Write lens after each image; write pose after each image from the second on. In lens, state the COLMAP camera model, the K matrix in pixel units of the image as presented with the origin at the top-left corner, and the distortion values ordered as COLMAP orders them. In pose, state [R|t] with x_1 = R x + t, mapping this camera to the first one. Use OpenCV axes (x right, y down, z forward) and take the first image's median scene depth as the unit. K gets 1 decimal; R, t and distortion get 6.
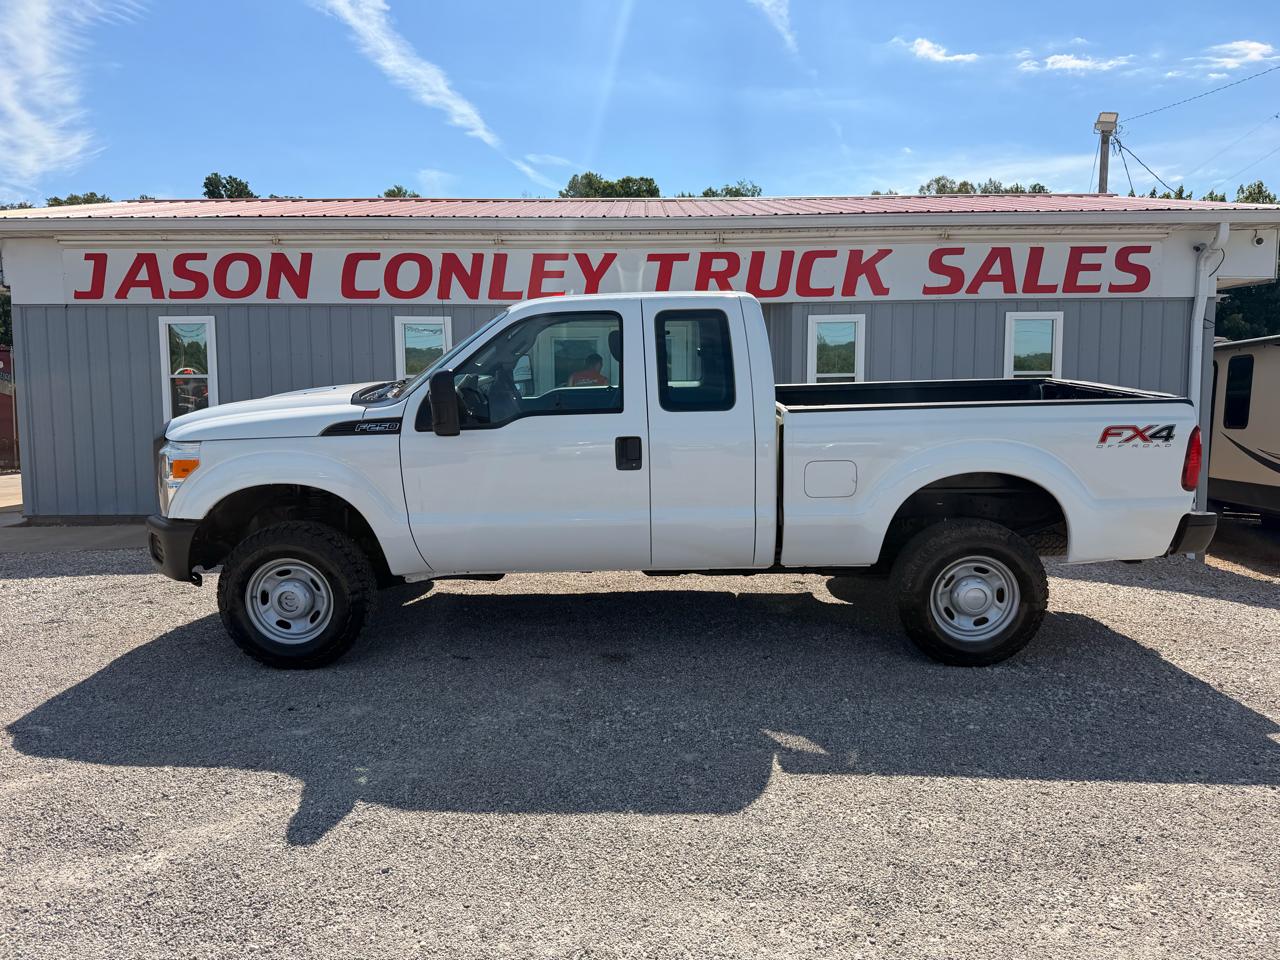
lens RADIAL K [[891.9, 0, 642.9], [0, 891.9, 478.2], [0, 0, 1]] dist [0.040049, -0.063602]
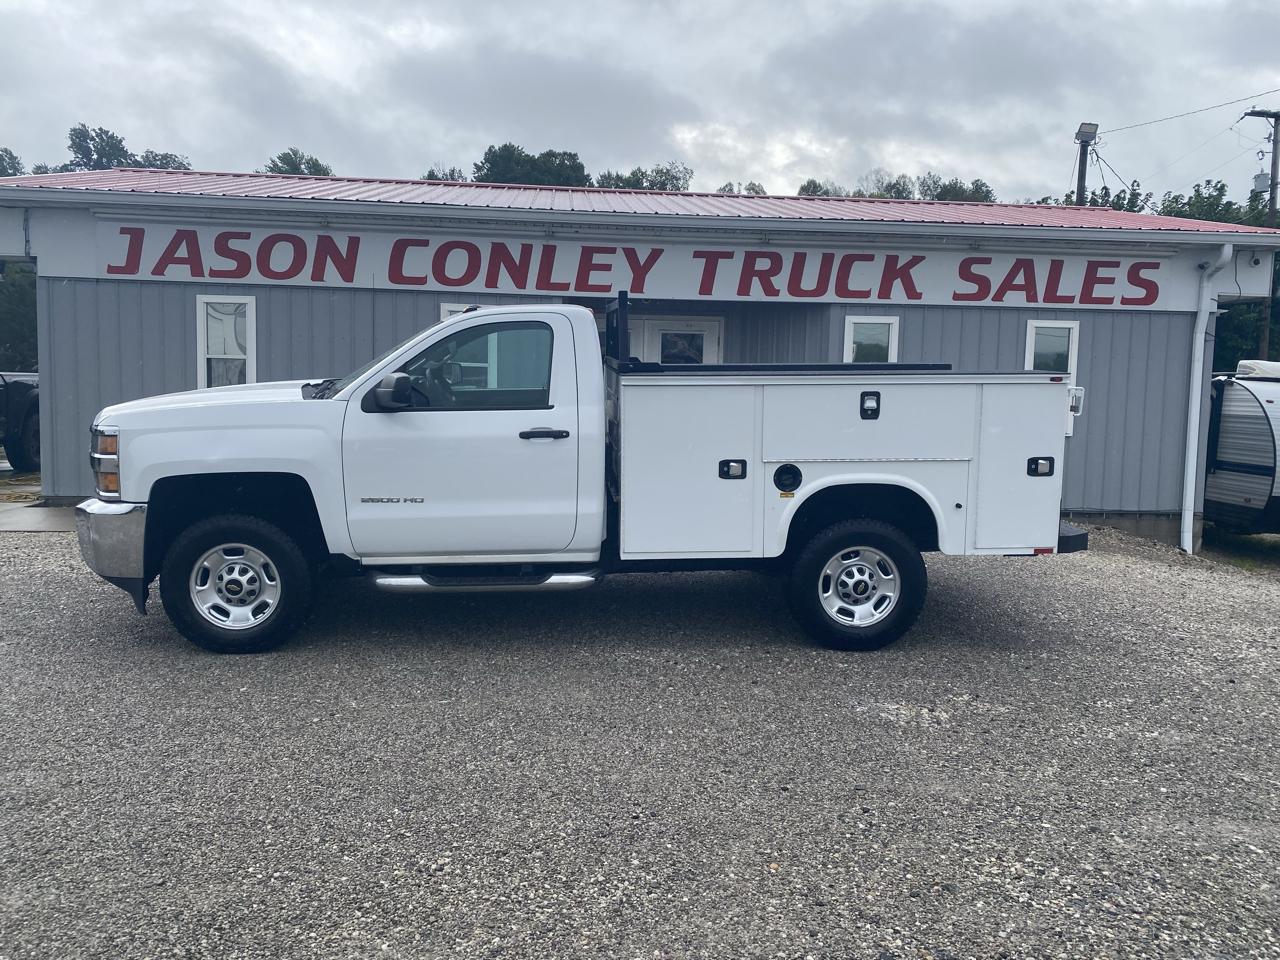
lens RADIAL K [[967.7, 0, 640.2], [0, 967.7, 475.7], [0, 0, 1]] dist [0.015508, -0.017063]
pose [[0.995657, 0.019103, 0.091116, -0.152028], [-0.018866, 0.999816, -0.003468, 0.011646], [-0.091166, 0.001734, 0.995834, -0.099025]]
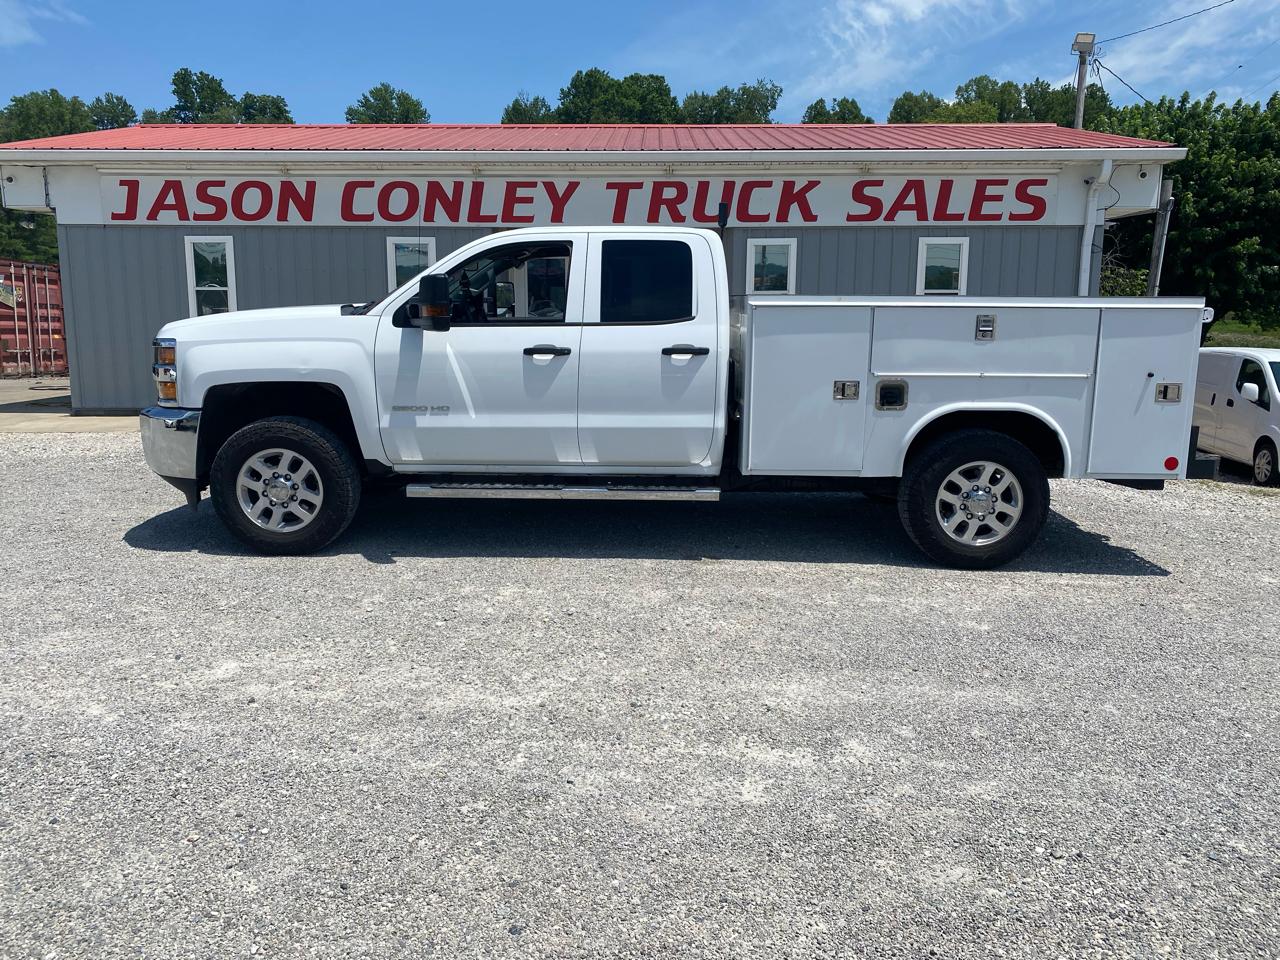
lens RADIAL K [[967.7, 0, 637.1], [0, 967.7, 491.1], [0, 0, 1]] dist [0.015508, -0.017063]
pose [[0.999827, 0.010764, -0.015195, 0.067124], [-0.009449, 0.996409, 0.084143, 0.037045], [0.016046, -0.083985, 0.996338, -0.268044]]
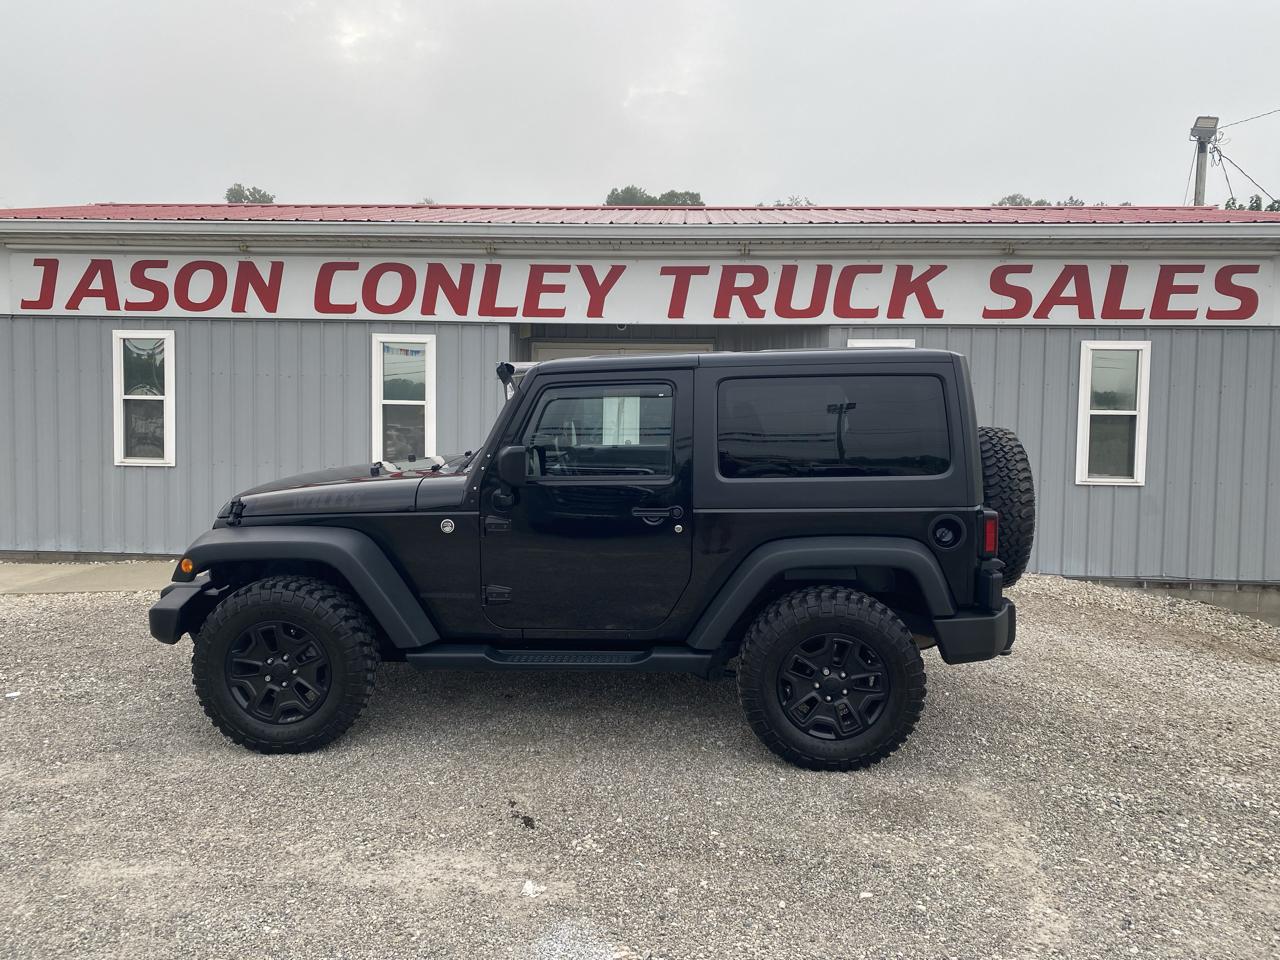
lens RADIAL K [[967.7, 0, 634.8], [0, 967.7, 483.1], [0, 0, 1]] dist [0.015508, -0.017063]
pose [[0.998468, 0.023549, -0.050066, 0.031483], [-0.025180, 0.999164, -0.032206, -0.009966], [0.049266, 0.033417, 0.998226, 0.066731]]
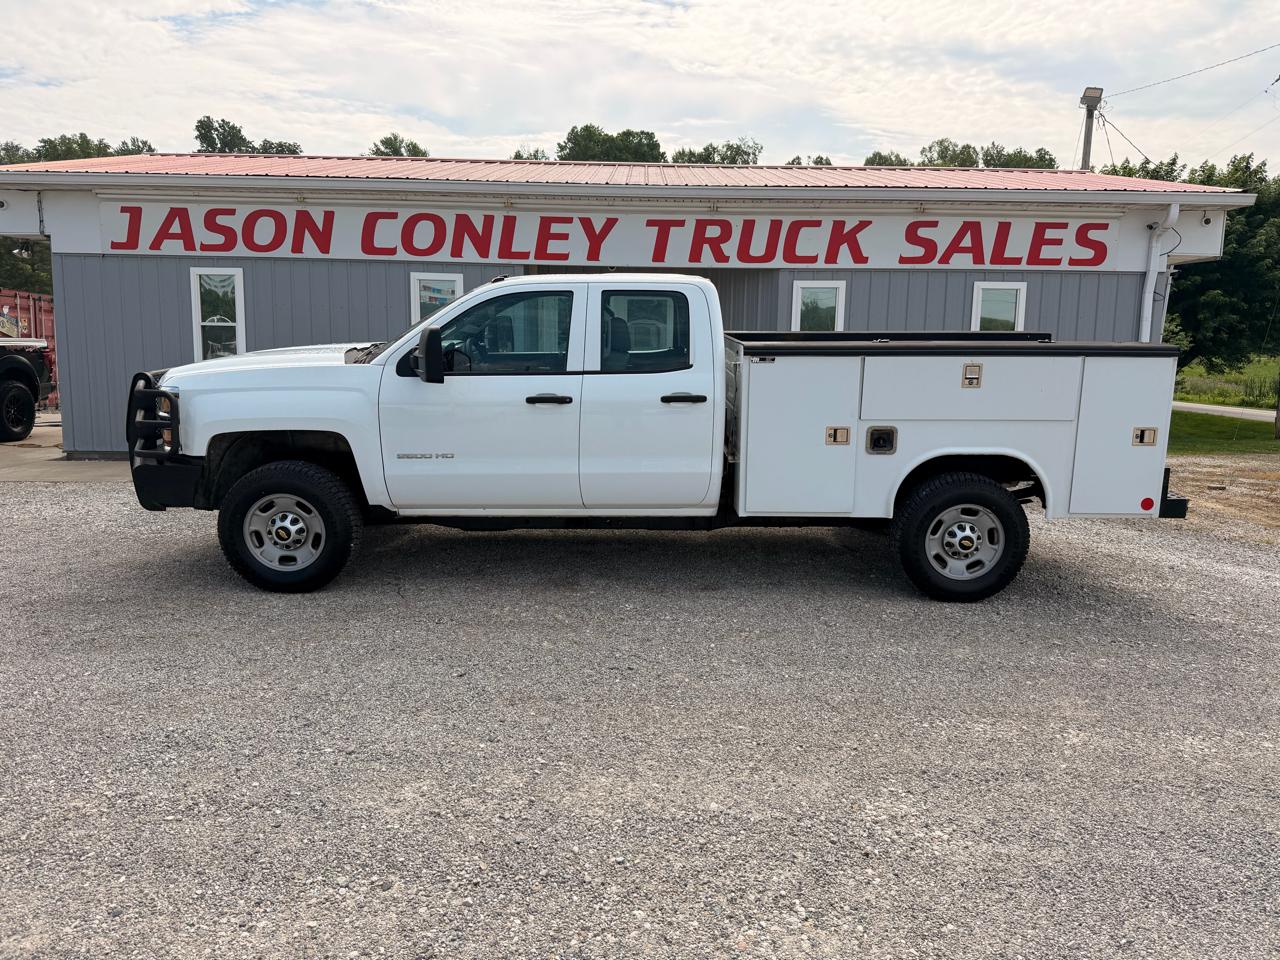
lens RADIAL K [[891.9, 0, 650.7], [0, 891.9, 480.3], [0, 0, 1]] dist [0.040049, -0.063602]
pose [[0.999683, 0.019626, 0.015785, -0.000746], [-0.020366, 0.998631, 0.048176, 0.011331], [-0.014818, -0.048482, 0.998714, -0.093772]]
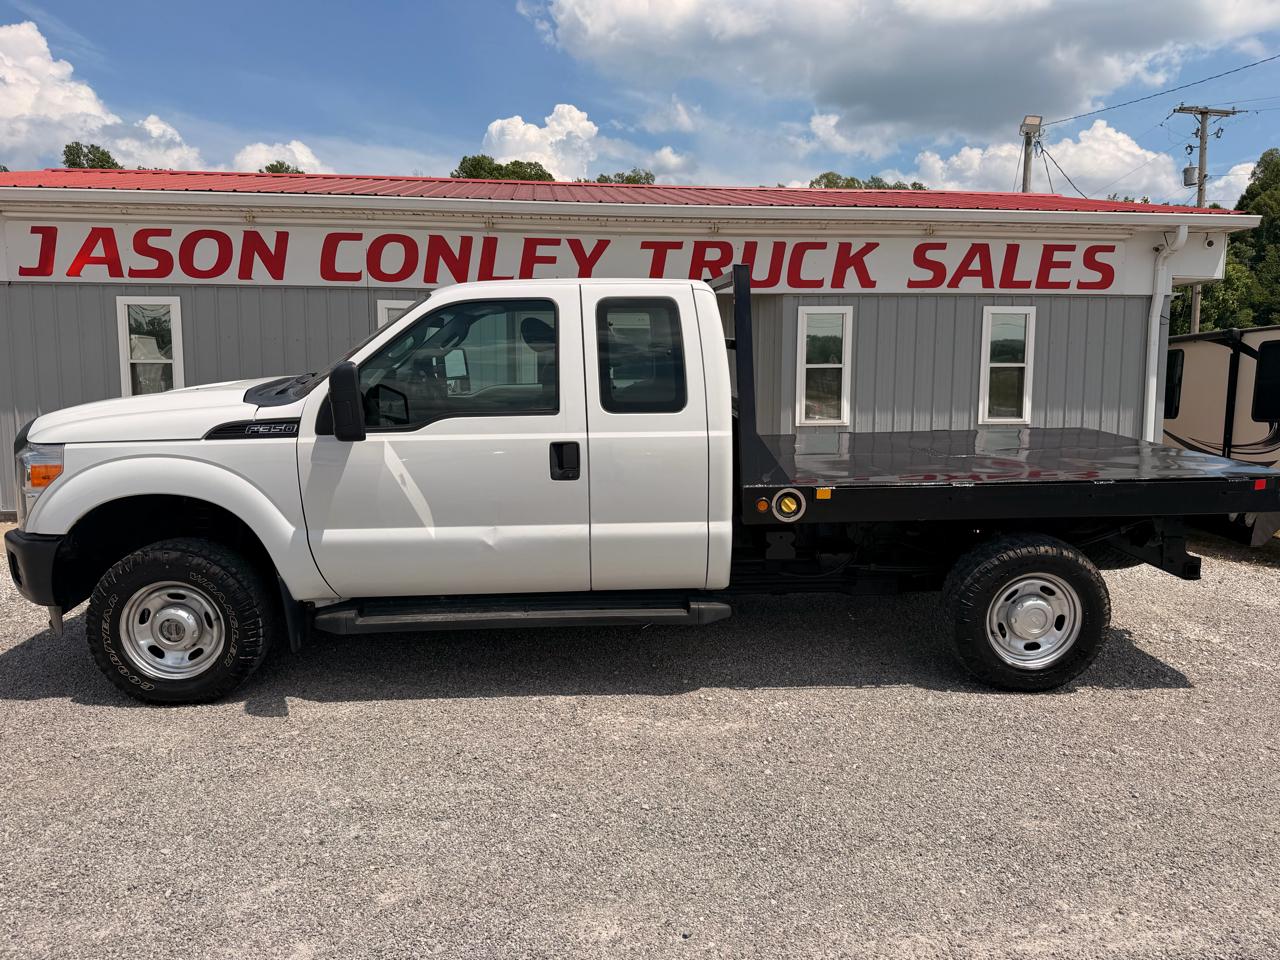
lens RADIAL K [[891.9, 0, 642.7], [0, 891.9, 488.2], [0, 0, 1]] dist [0.040049, -0.063602]
pose [[0.992790, -0.008230, 0.119586, -0.113575], [0.005348, 0.999688, 0.024396, -0.002015], [-0.119750, -0.023581, 0.992524, 0.011063]]
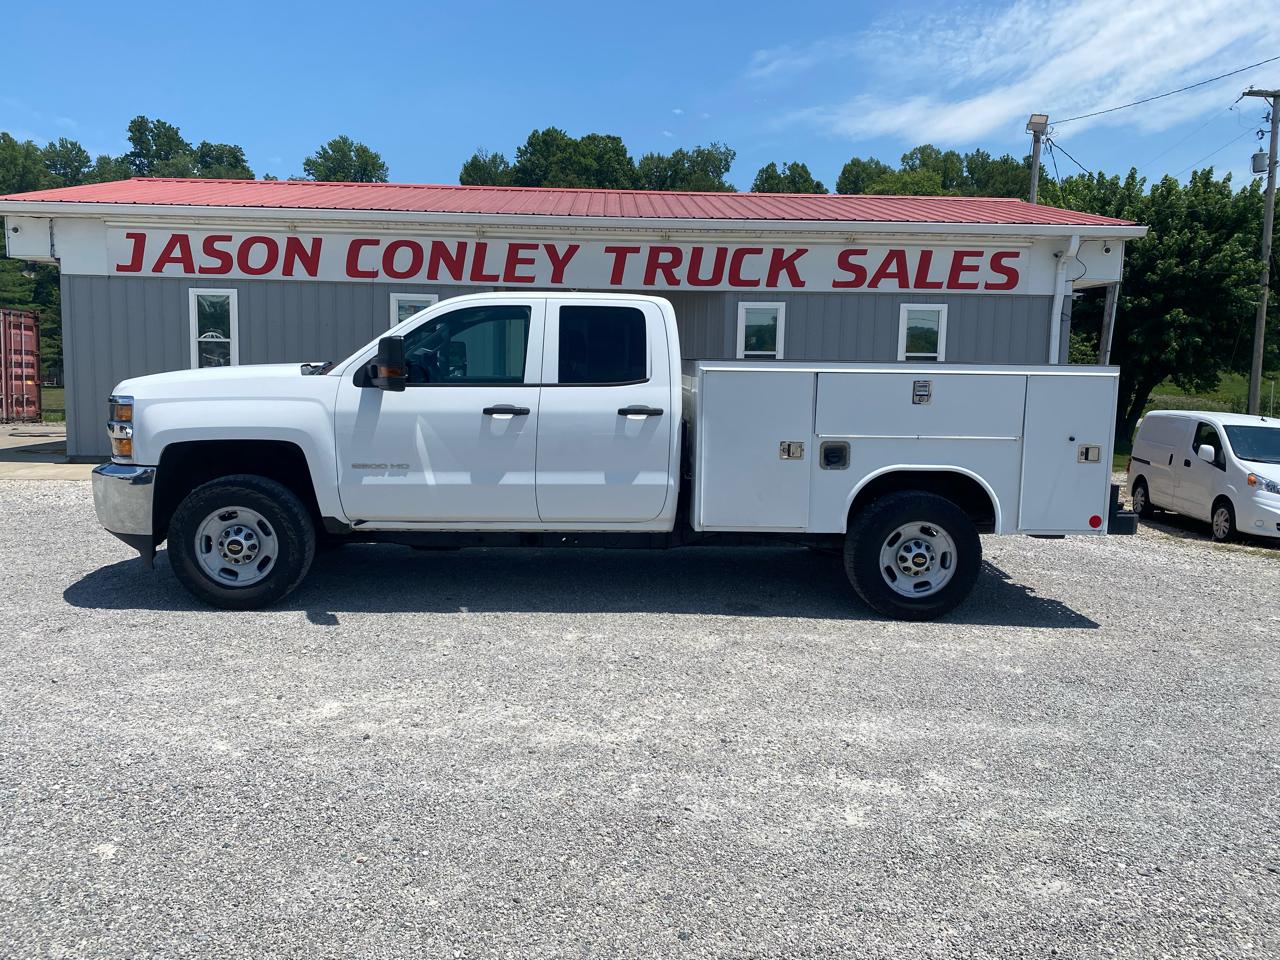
lens RADIAL K [[967.7, 0, 632.8], [0, 967.7, 490.7], [0, 0, 1]] dist [0.015508, -0.017063]
pose [[0.999295, 0.020174, 0.031677, 0.007655], [-0.021128, 0.999325, 0.030066, 0.035141], [-0.031049, -0.030714, 0.999046, -0.302630]]
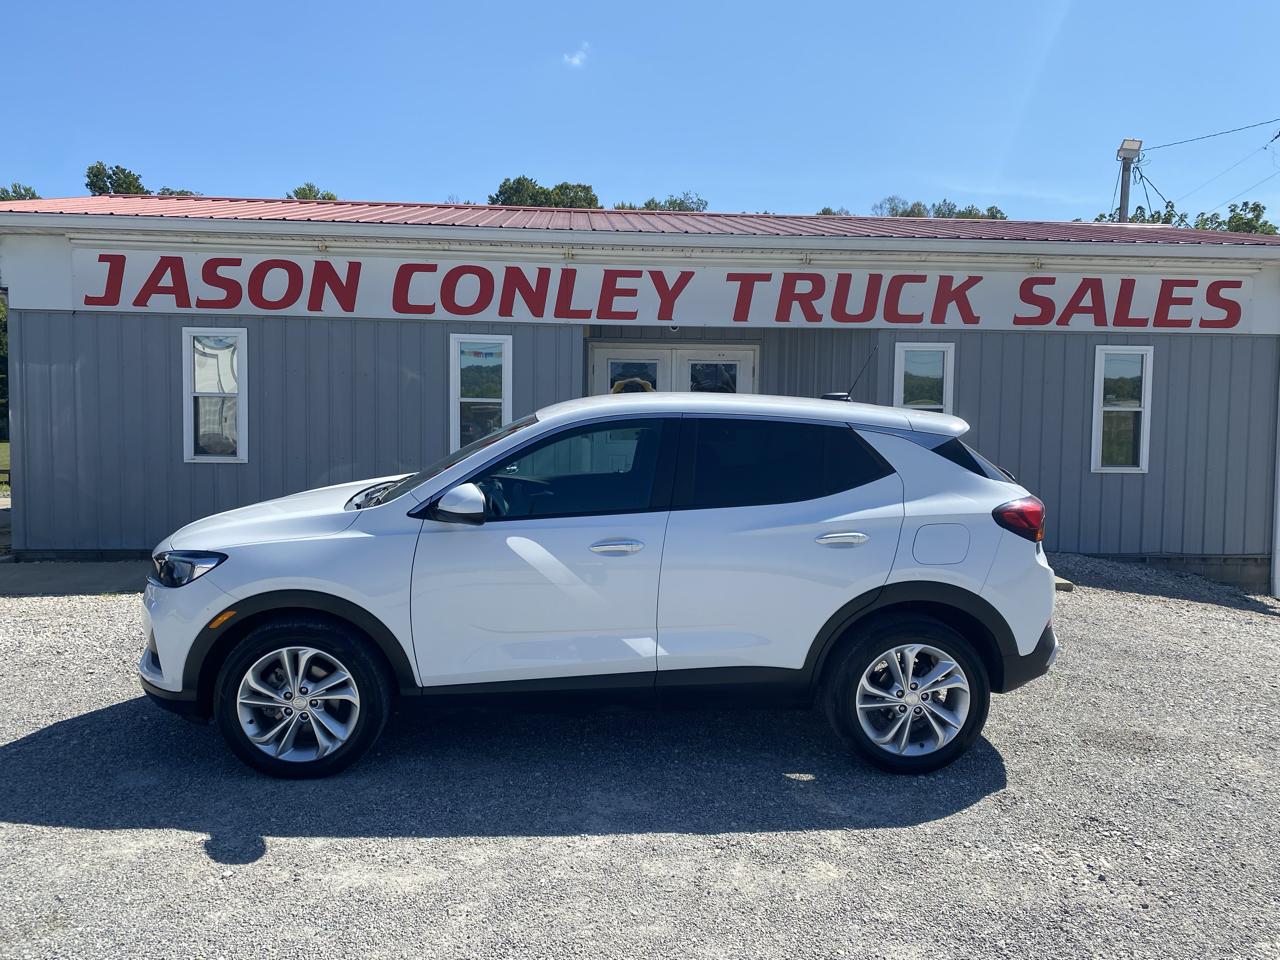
lens RADIAL K [[967.7, 0, 643.6], [0, 967.7, 487.8], [0, 0, 1]] dist [0.015508, -0.017063]
pose [[0.996830, 0.012342, 0.078599, -0.158312], [-0.010638, 0.999700, -0.022061, -0.004453], [-0.078848, 0.021155, 0.996662, 0.006055]]
